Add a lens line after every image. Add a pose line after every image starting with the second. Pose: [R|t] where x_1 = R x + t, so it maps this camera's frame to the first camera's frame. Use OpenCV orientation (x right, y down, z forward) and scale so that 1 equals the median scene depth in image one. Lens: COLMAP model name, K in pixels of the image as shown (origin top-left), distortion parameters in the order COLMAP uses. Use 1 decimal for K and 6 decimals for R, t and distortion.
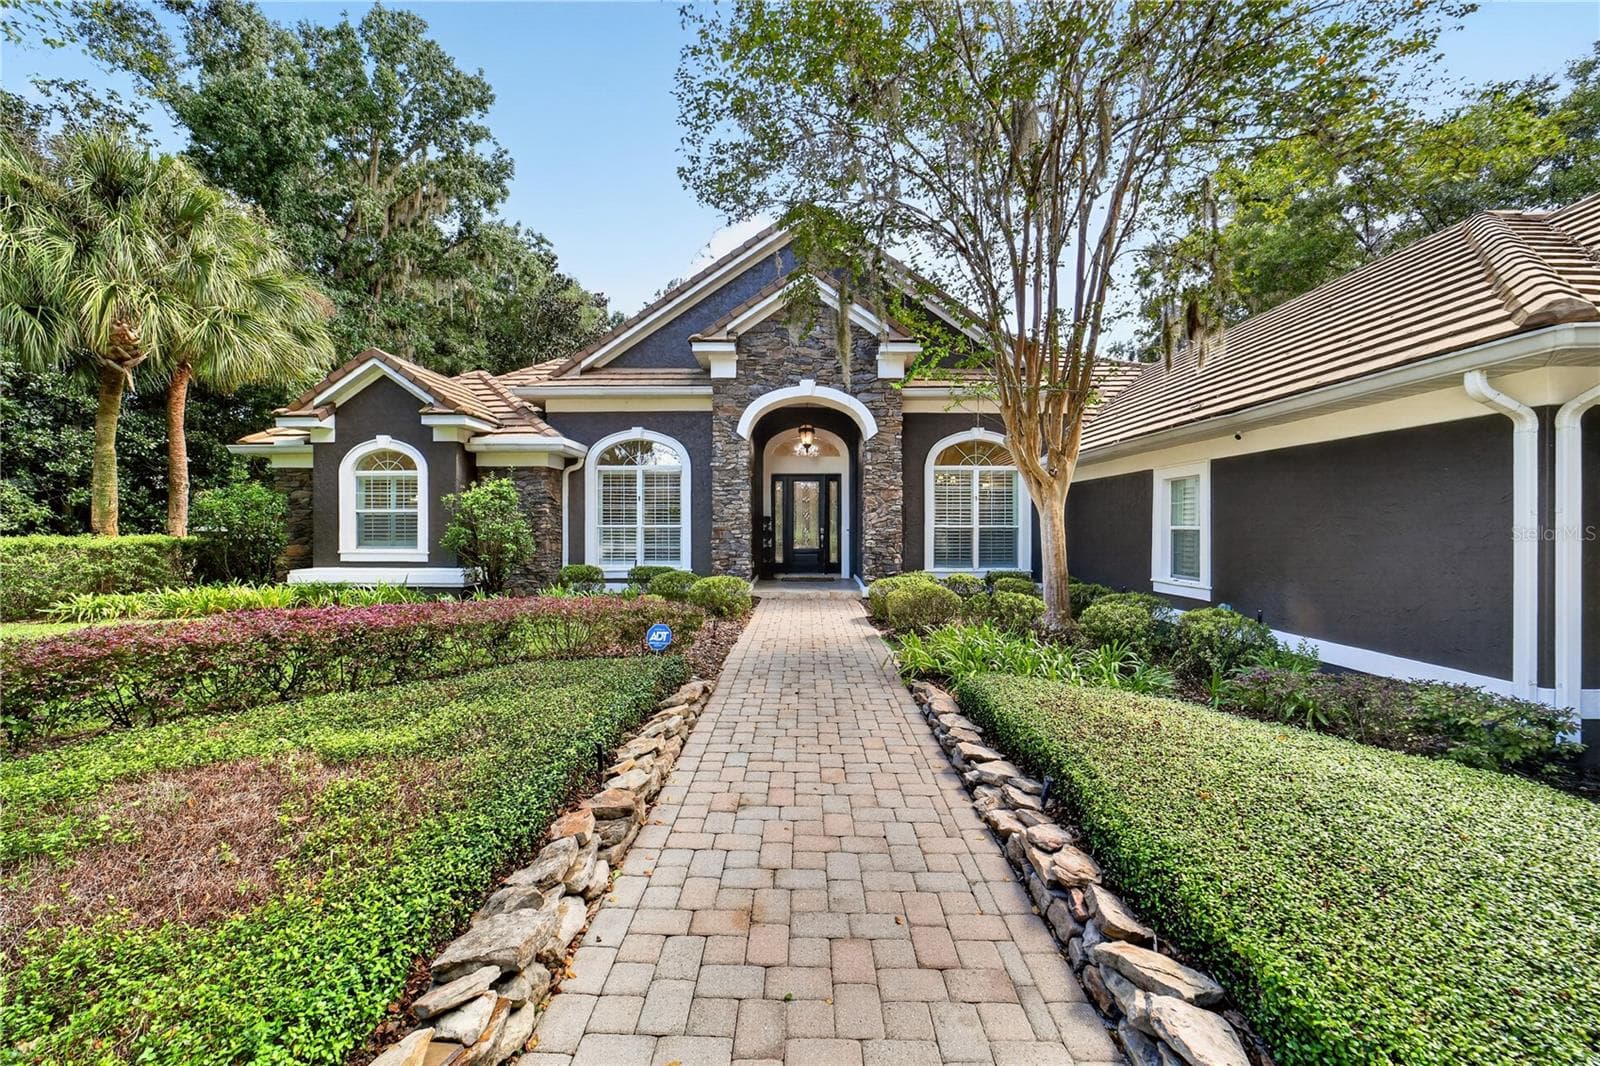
lens RADIAL K [[667.0, 0, 799.1], [0, 667.0, 531.0], [0, 0, 1]] dist [-0.008956, 0.000342]
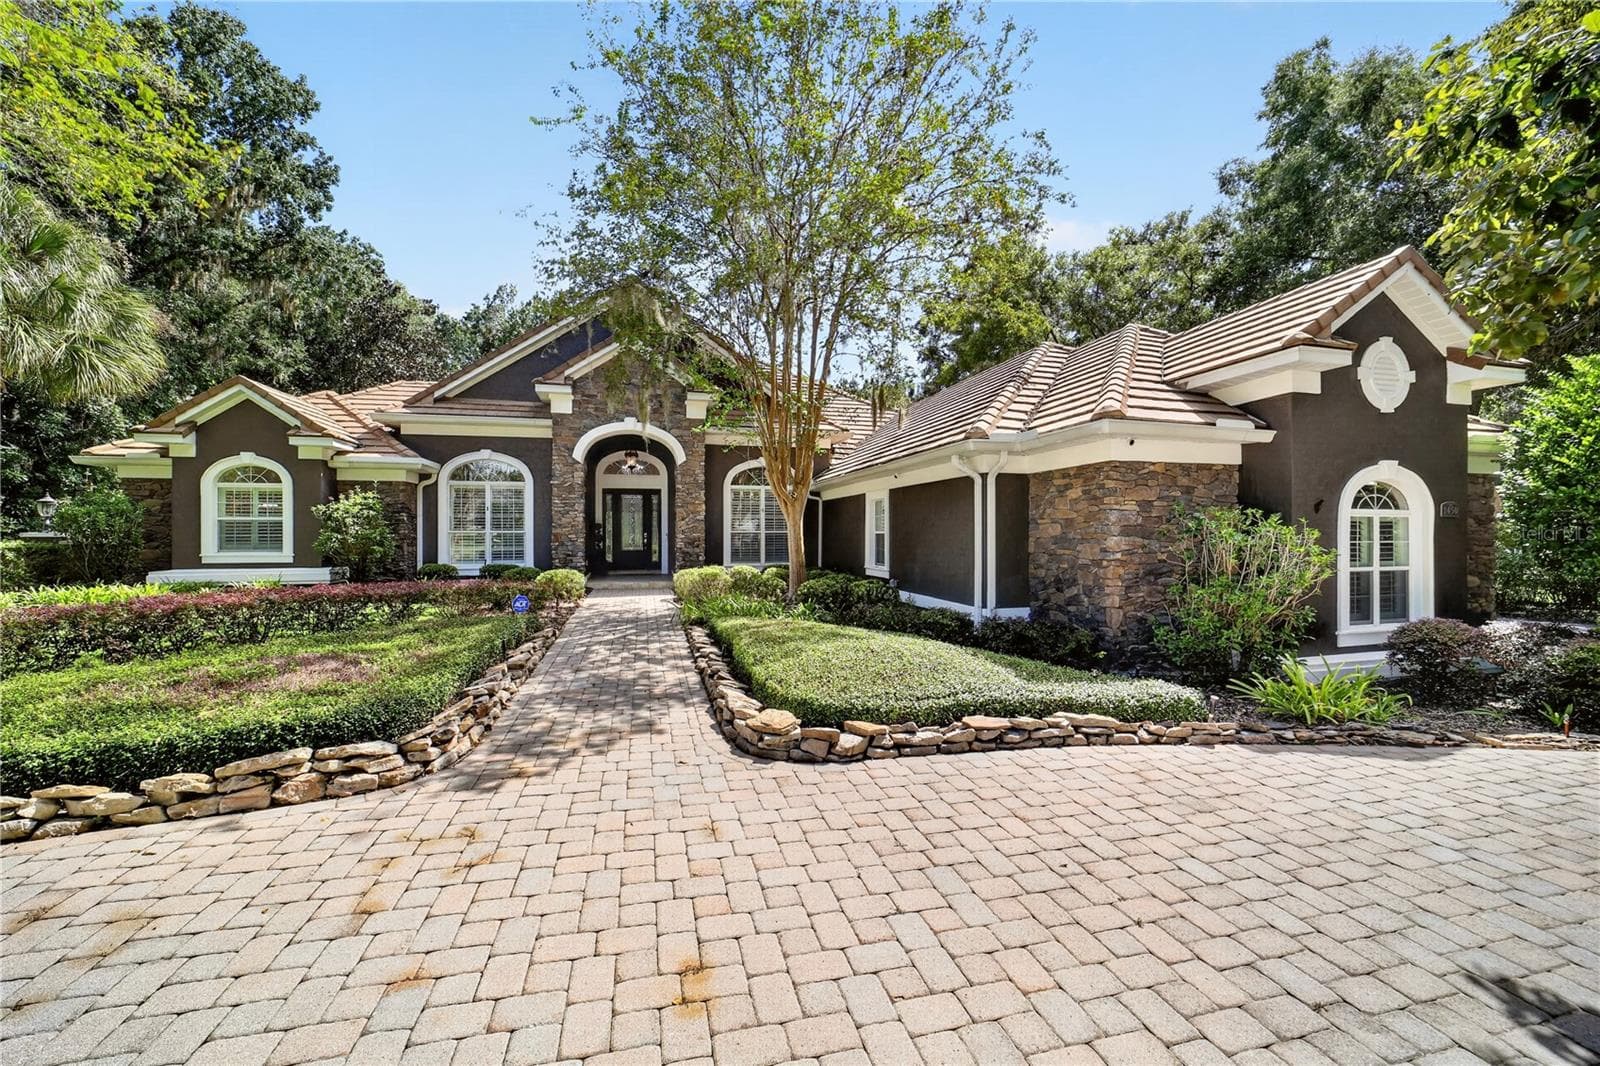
lens RADIAL K [[667.0, 0, 794.5], [0, 667.0, 529.1], [0, 0, 1]] dist [-0.008956, 0.000342]
pose [[0.973261, -0.000329, 0.229702, 0.024231], [0.002904, 0.999937, -0.010869, 0.002559], [-0.229684, 0.011246, 0.973200, -0.310327]]
